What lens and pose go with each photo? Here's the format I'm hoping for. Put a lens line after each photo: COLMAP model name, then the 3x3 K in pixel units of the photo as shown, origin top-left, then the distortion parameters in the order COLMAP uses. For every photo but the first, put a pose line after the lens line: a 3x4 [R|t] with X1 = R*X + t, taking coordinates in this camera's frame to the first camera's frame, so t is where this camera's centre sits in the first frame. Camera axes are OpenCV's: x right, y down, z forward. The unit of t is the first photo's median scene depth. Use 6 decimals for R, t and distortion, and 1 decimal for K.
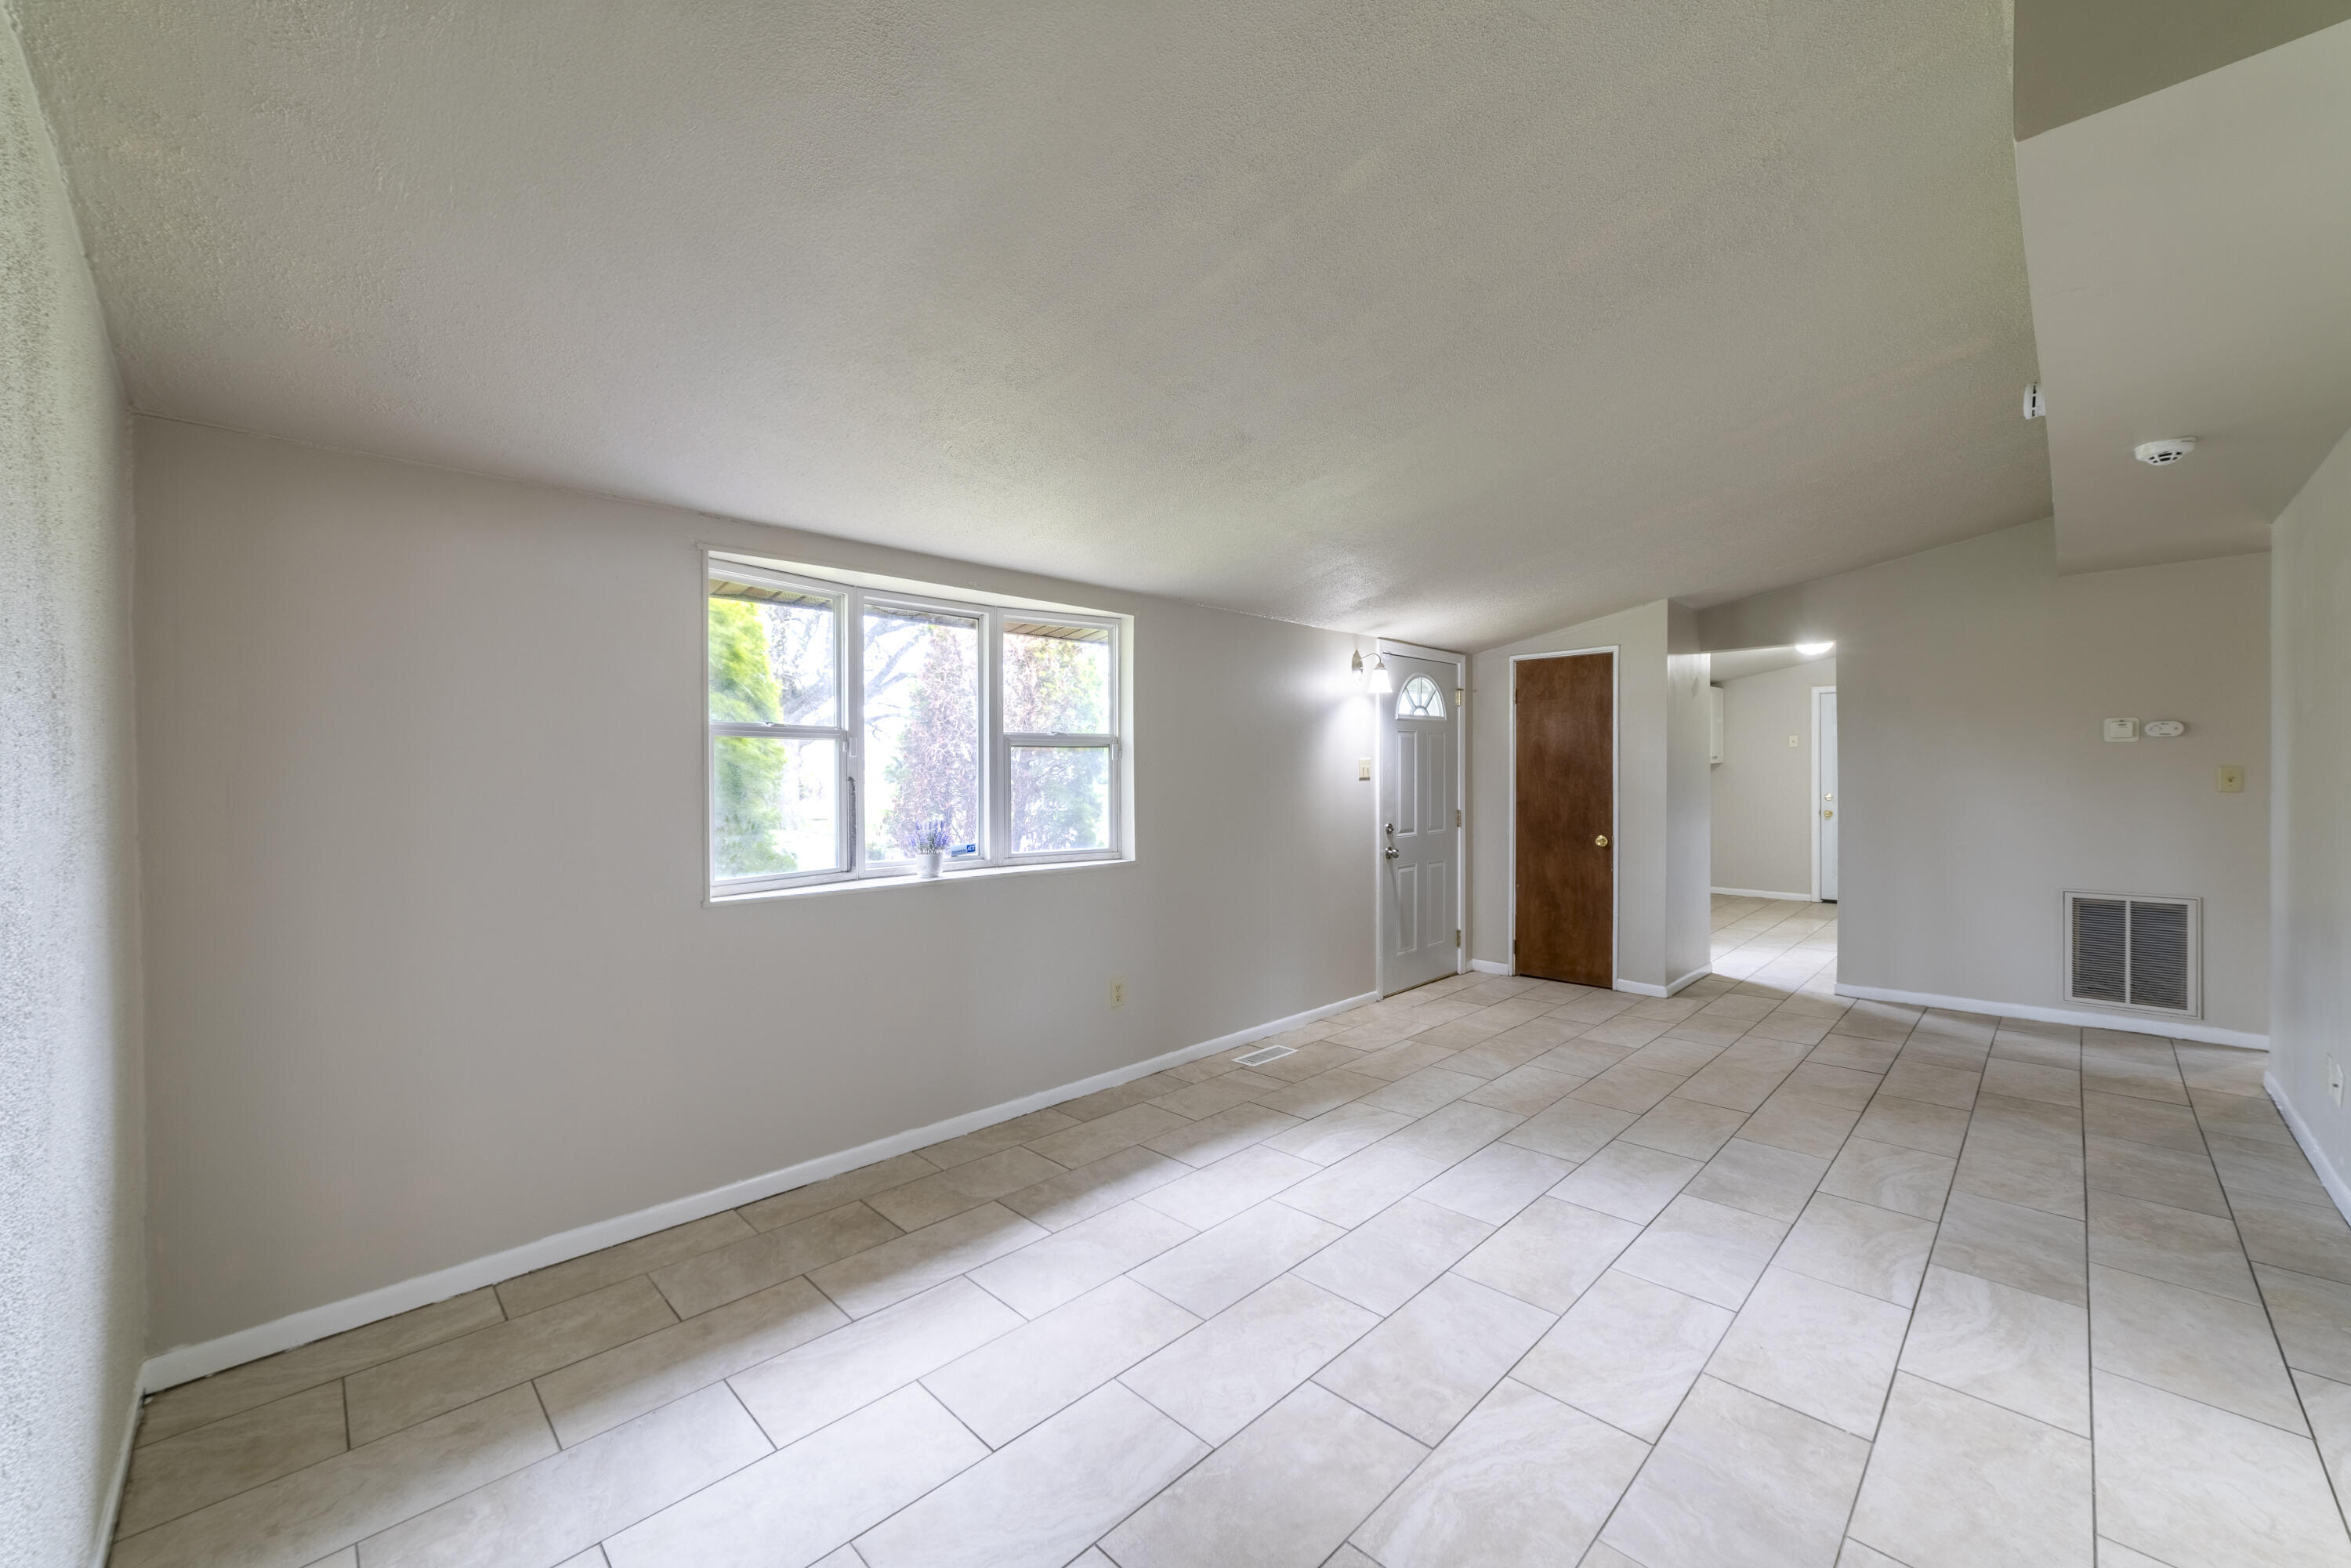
lens RADIAL K [[892.8, 0, 1179.2], [0, 892.8, 778.8], [0, 0, 1]] dist [-0.016878, 0.001705]
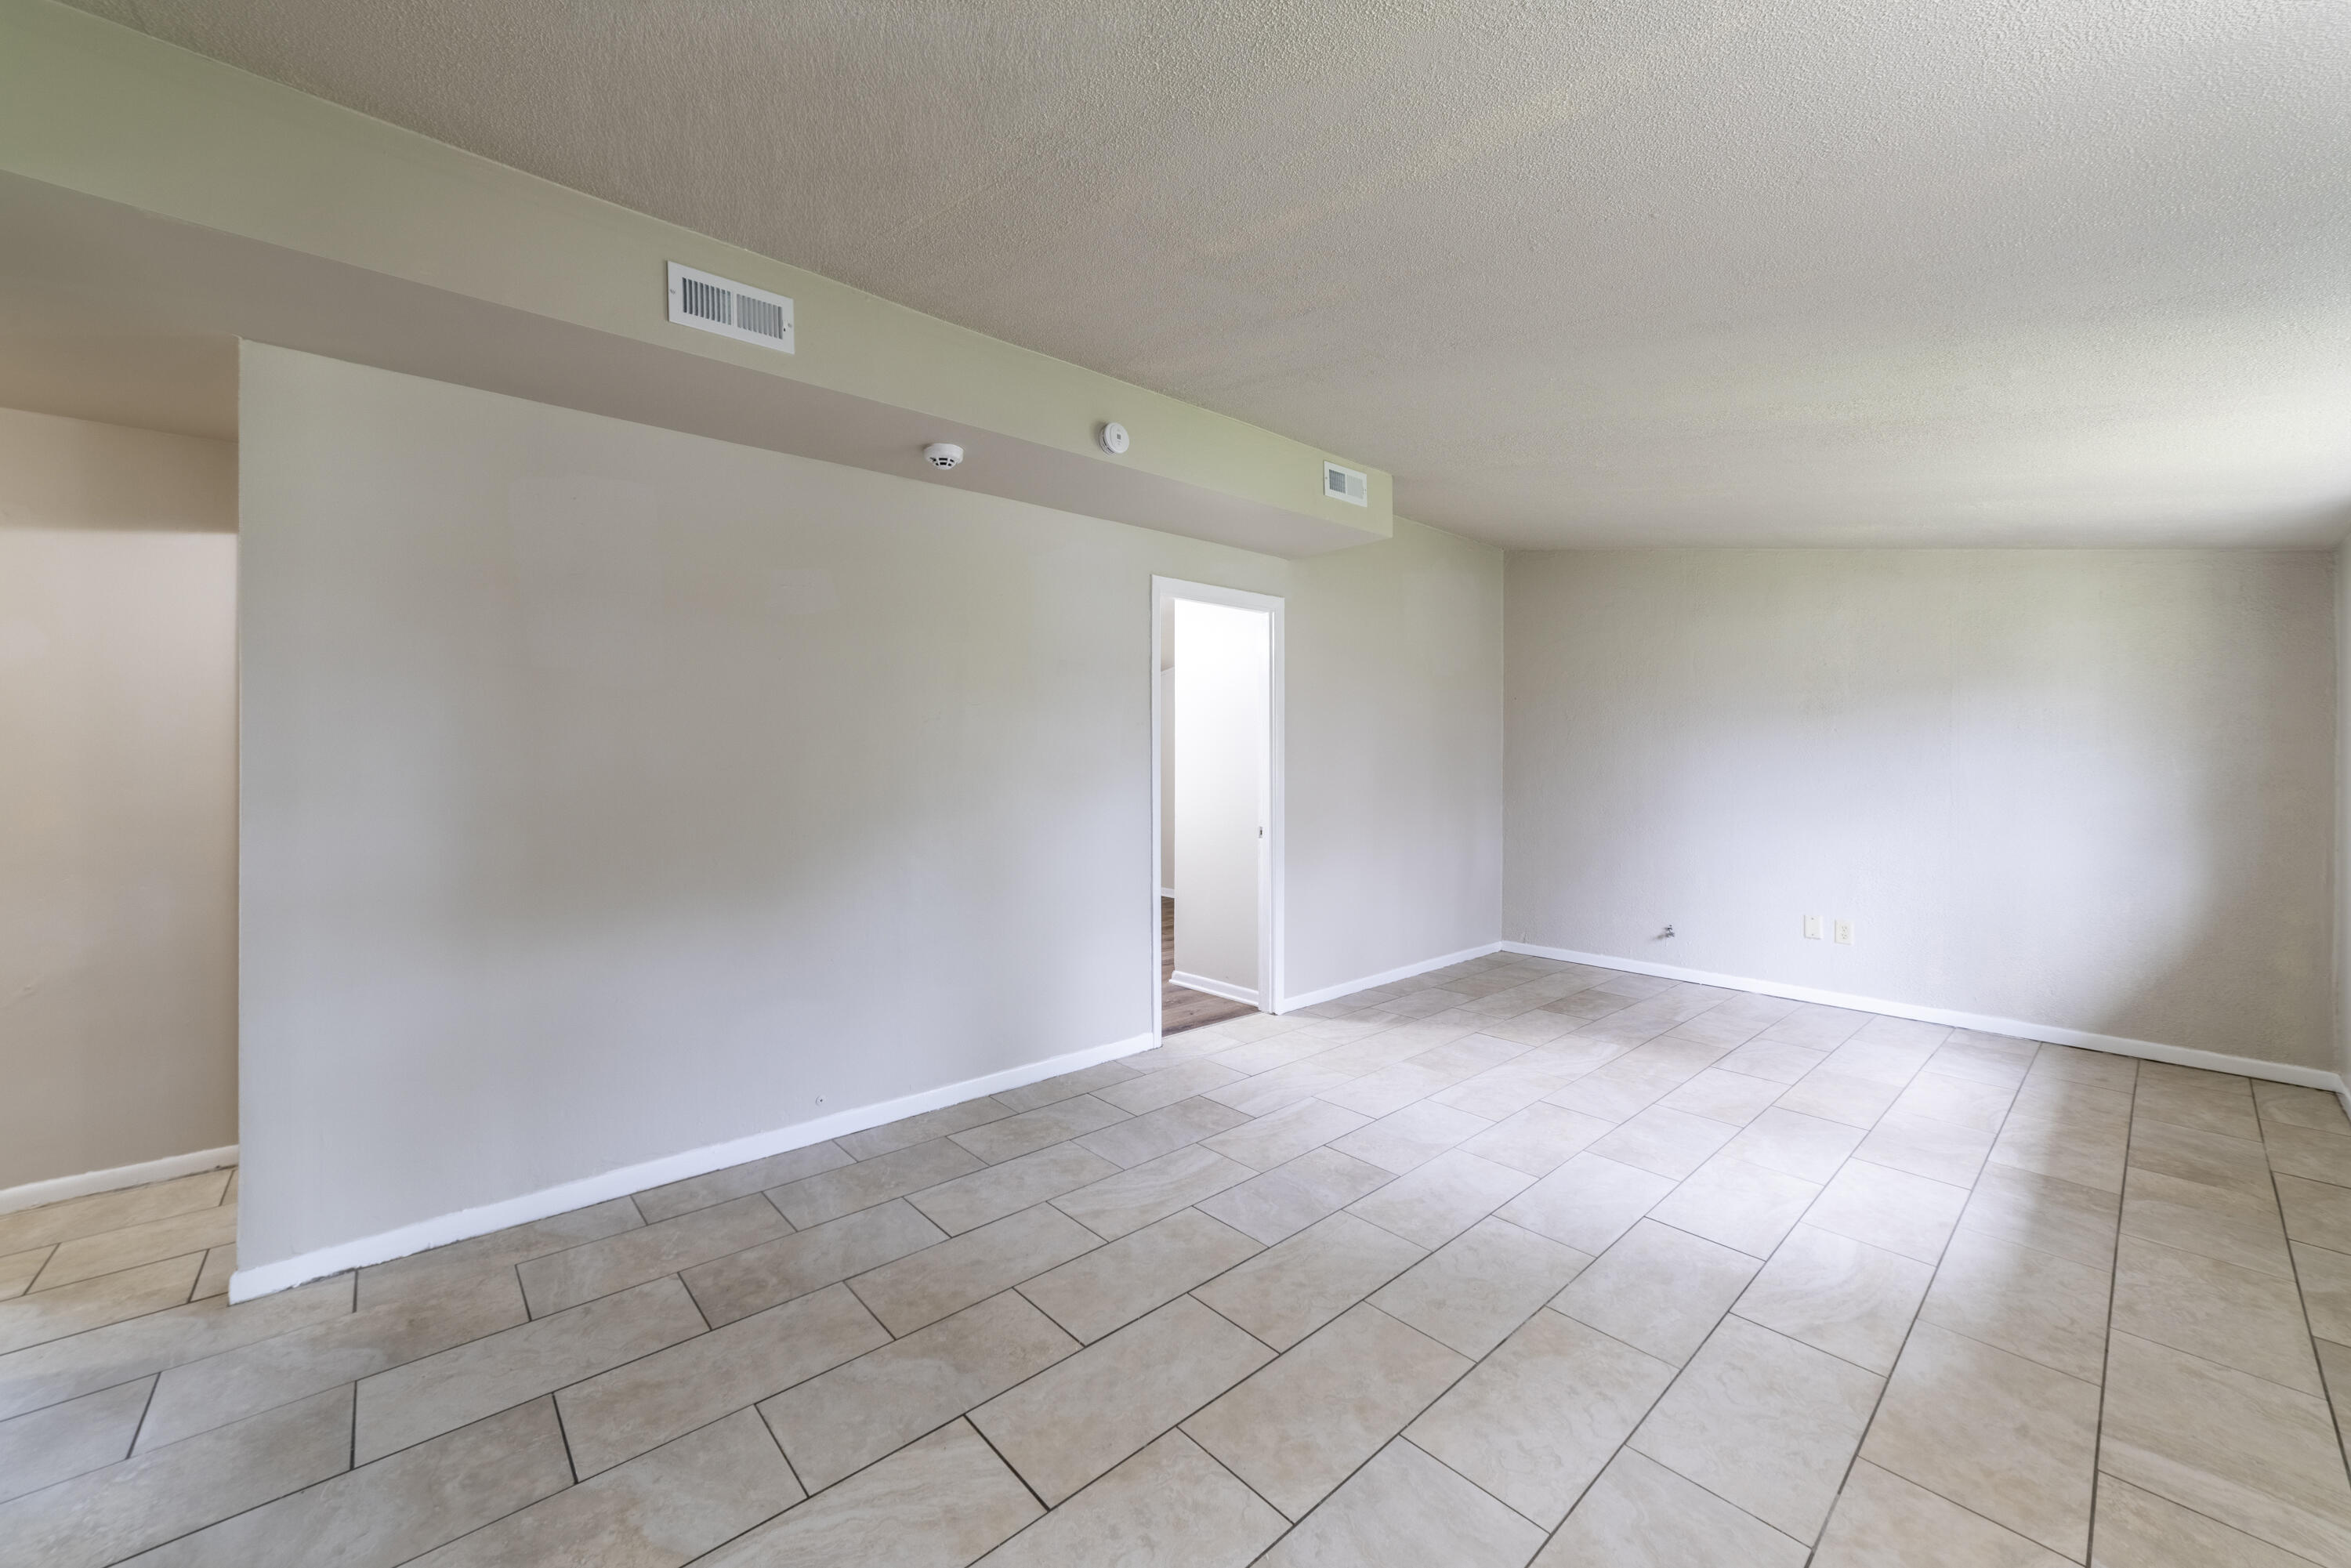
lens RADIAL K [[892.8, 0, 1173.8], [0, 892.8, 767.7], [0, 0, 1]] dist [-0.016878, 0.001705]
pose [[-0.998555, 0.007904, 0.053164, 0.730000], [0.008551, 0.999892, 0.011956, -0.006203], [-0.053063, 0.012394, -0.998514, 1.917908]]
